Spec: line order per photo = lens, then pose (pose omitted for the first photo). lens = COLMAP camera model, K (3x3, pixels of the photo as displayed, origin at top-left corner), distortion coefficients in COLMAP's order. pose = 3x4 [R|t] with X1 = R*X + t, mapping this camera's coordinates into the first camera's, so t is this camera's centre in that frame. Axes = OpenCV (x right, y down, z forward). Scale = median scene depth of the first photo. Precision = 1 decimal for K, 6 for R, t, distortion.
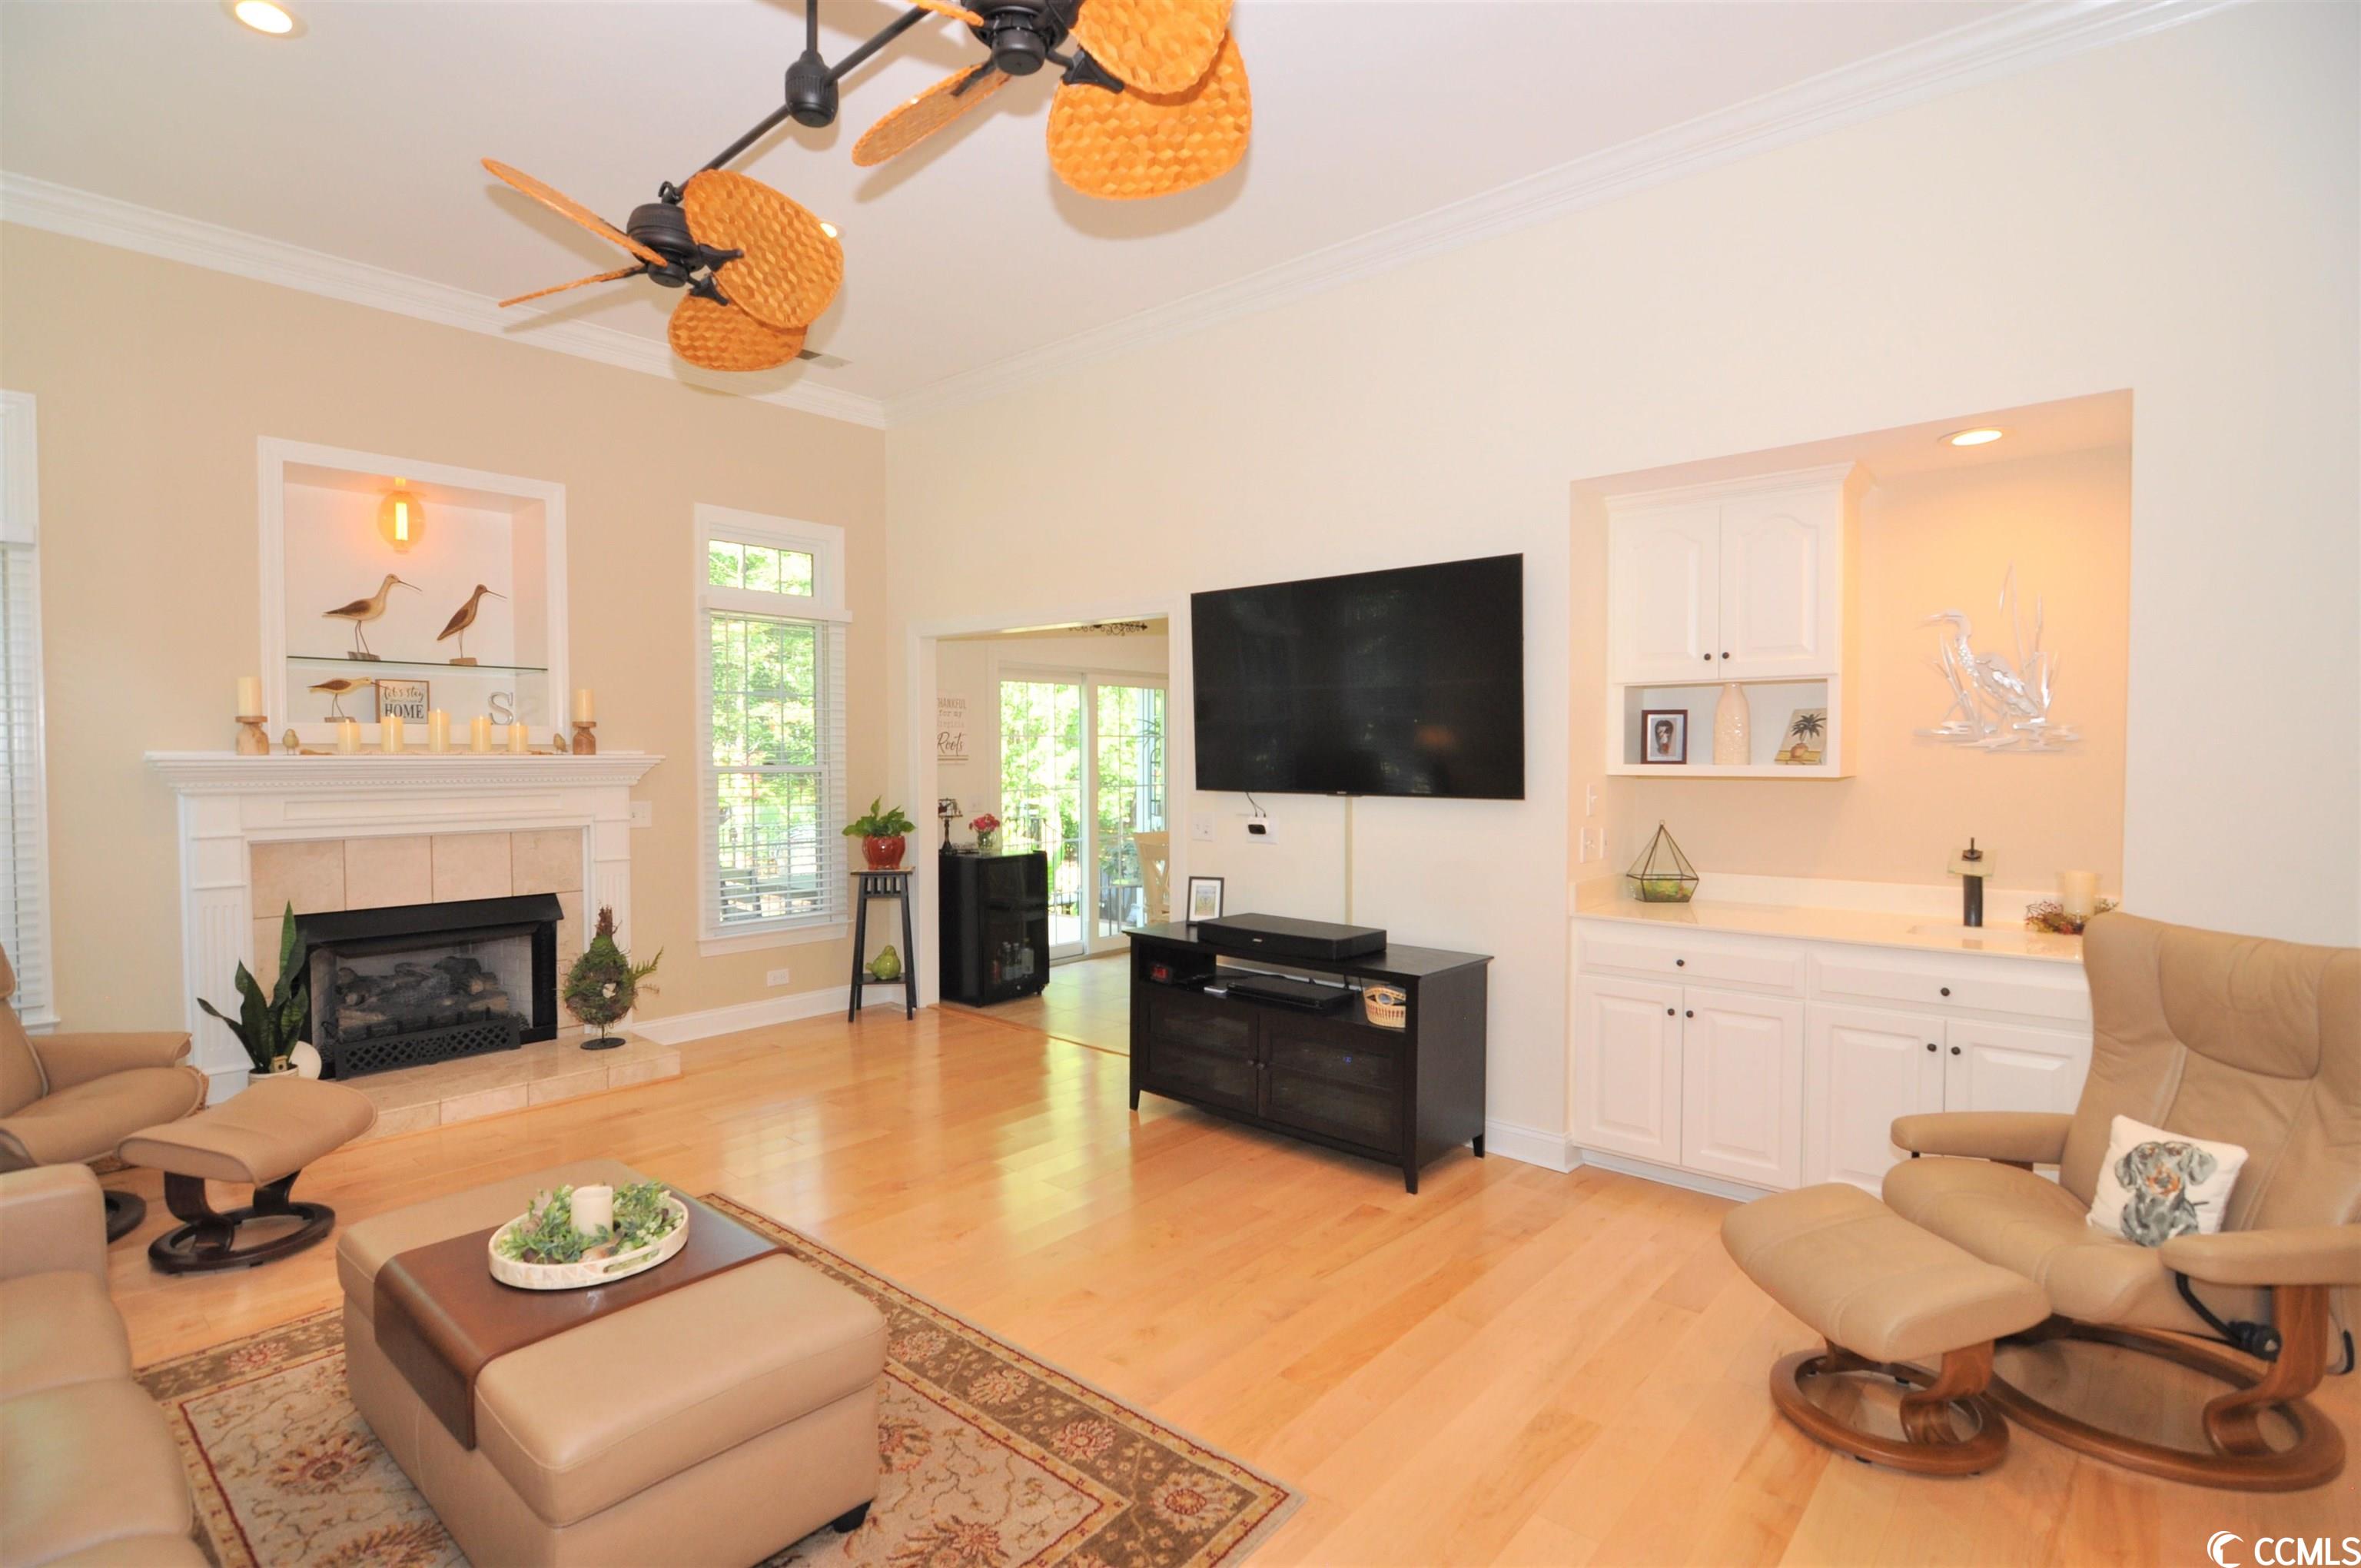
lens RADIAL K [[1127.3, 0, 1164.9], [0, 1127.3, 781.6], [0, 0, 1]] dist [-0.018791, -0.003583]
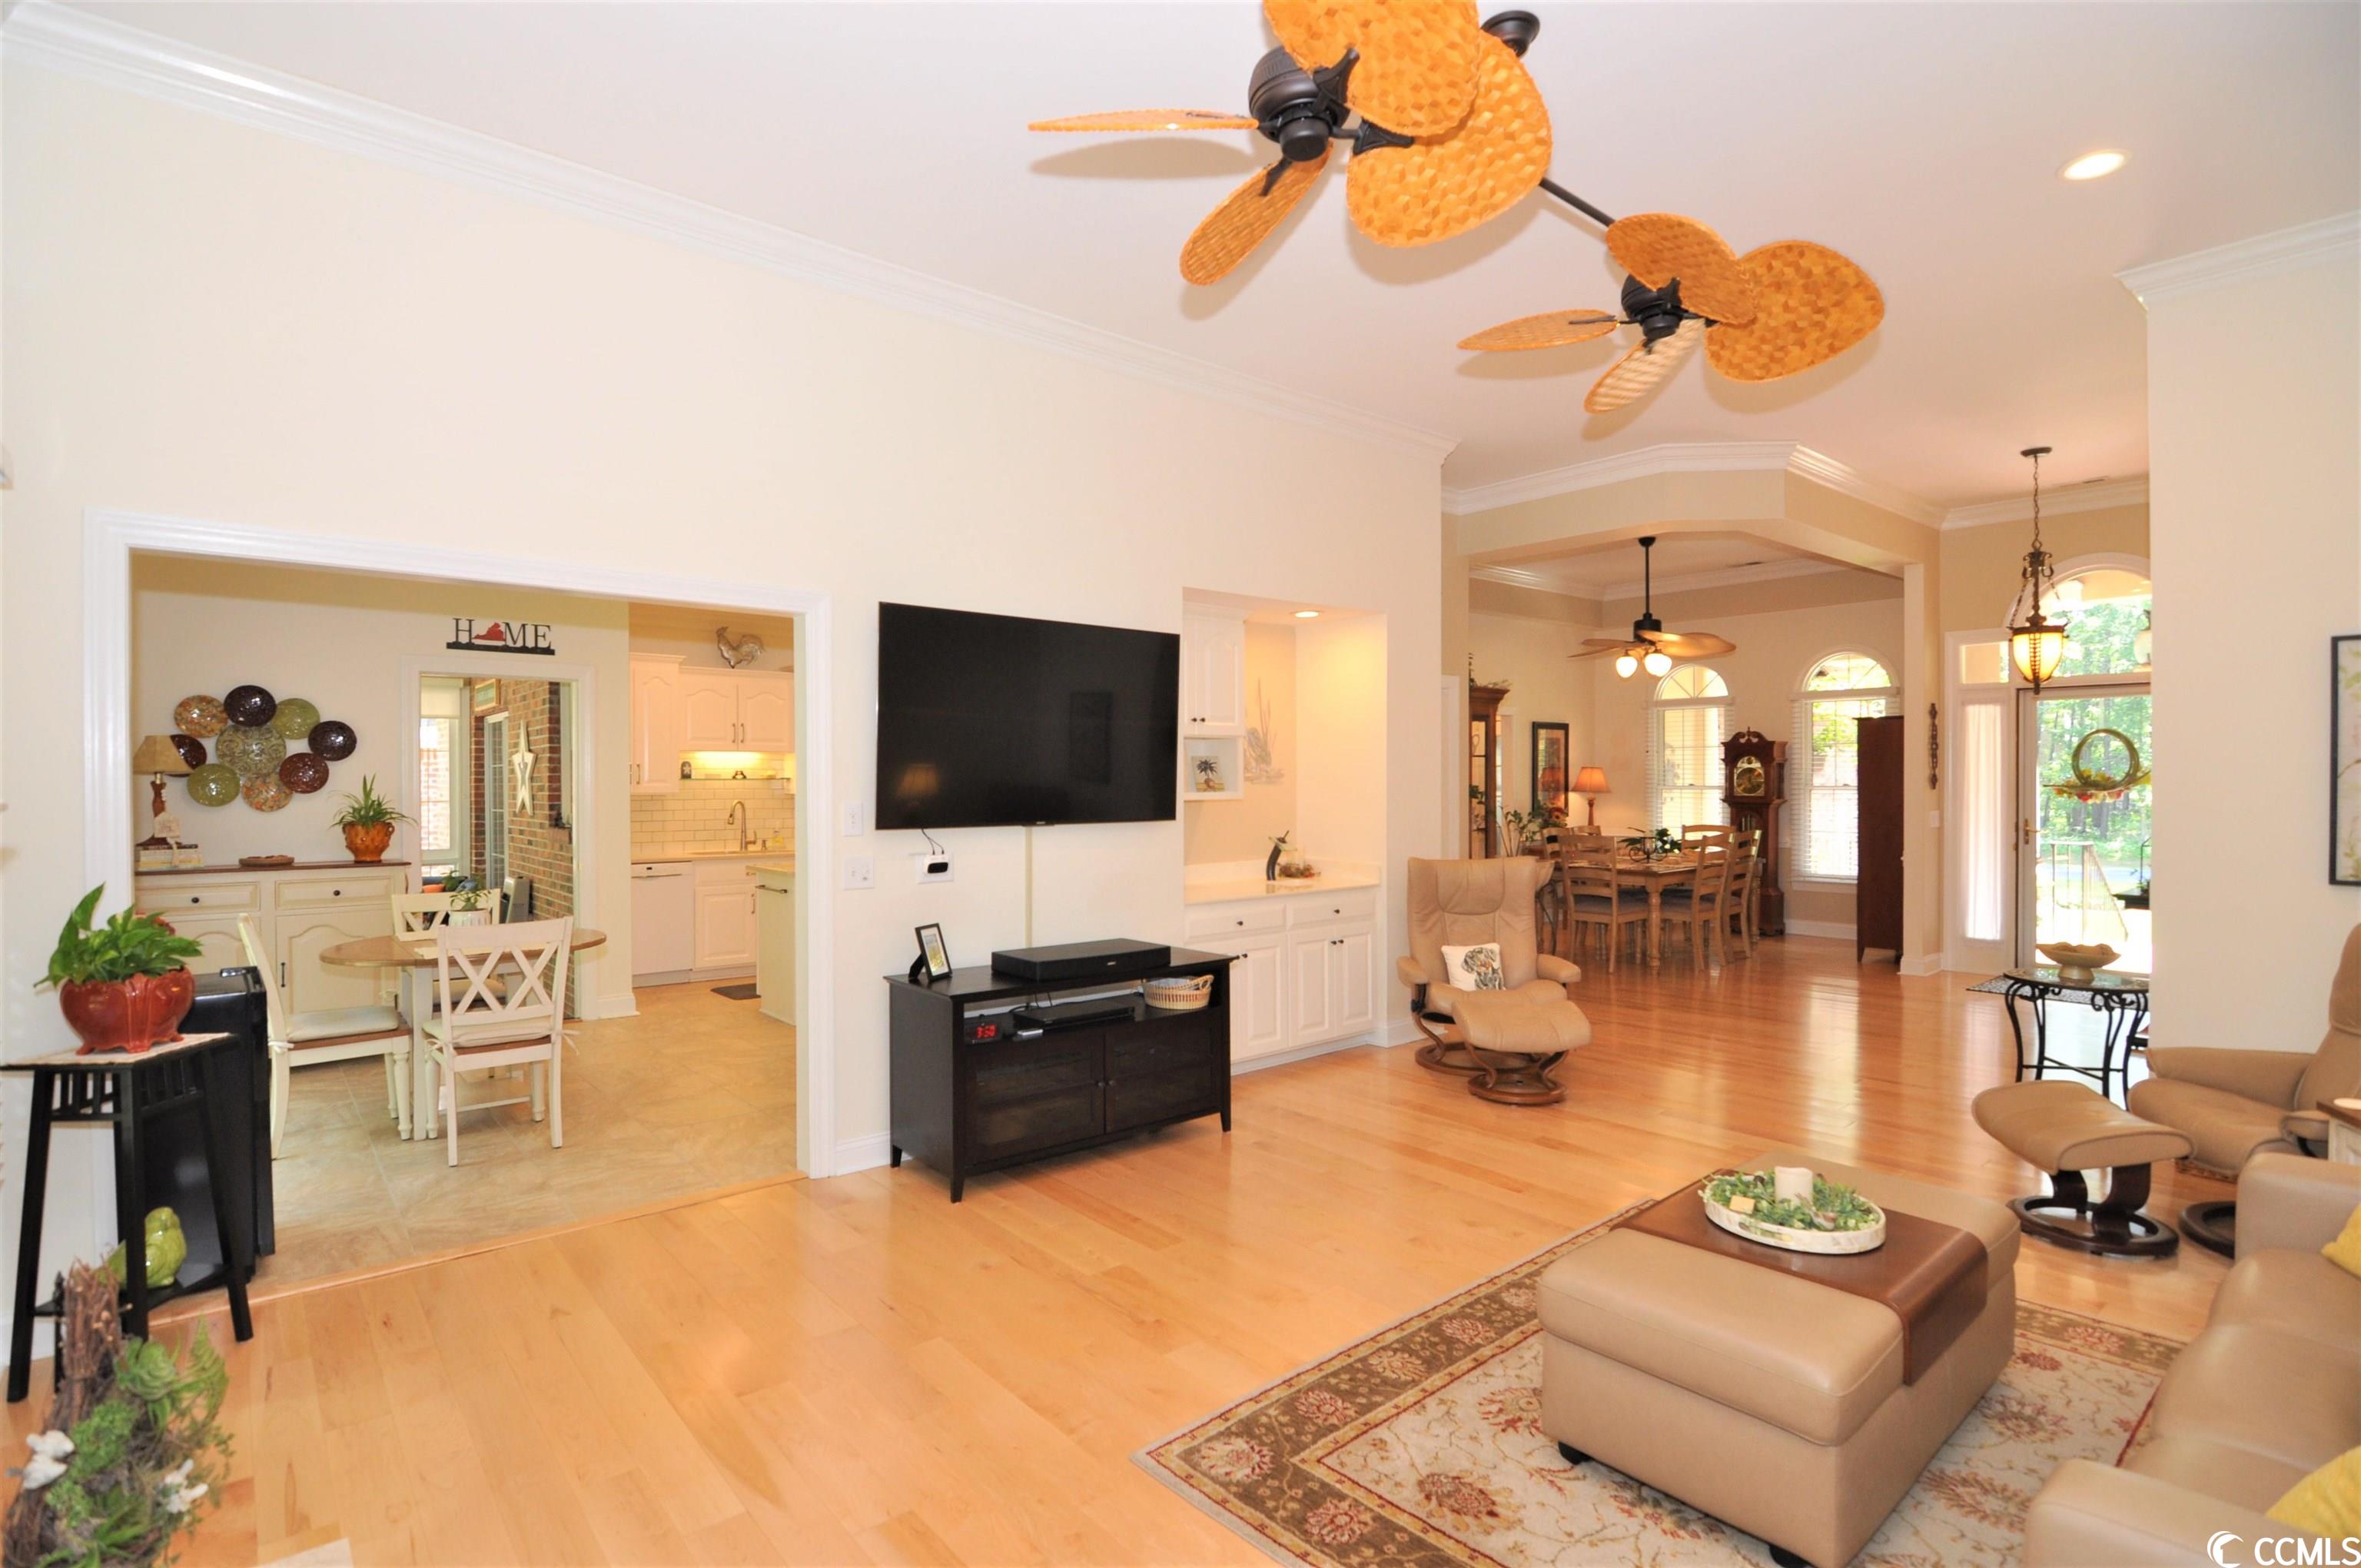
lens RADIAL K [[1127.3, 0, 1170.3], [0, 1127.3, 783.1], [0, 0, 1]] dist [-0.018791, -0.003583]
pose [[0.151583, -0.012619, 0.988364, -0.995777], [0.020603, 0.999742, 0.009605, -0.040345], [-0.988230, 0.018907, 0.151804, 0.815423]]
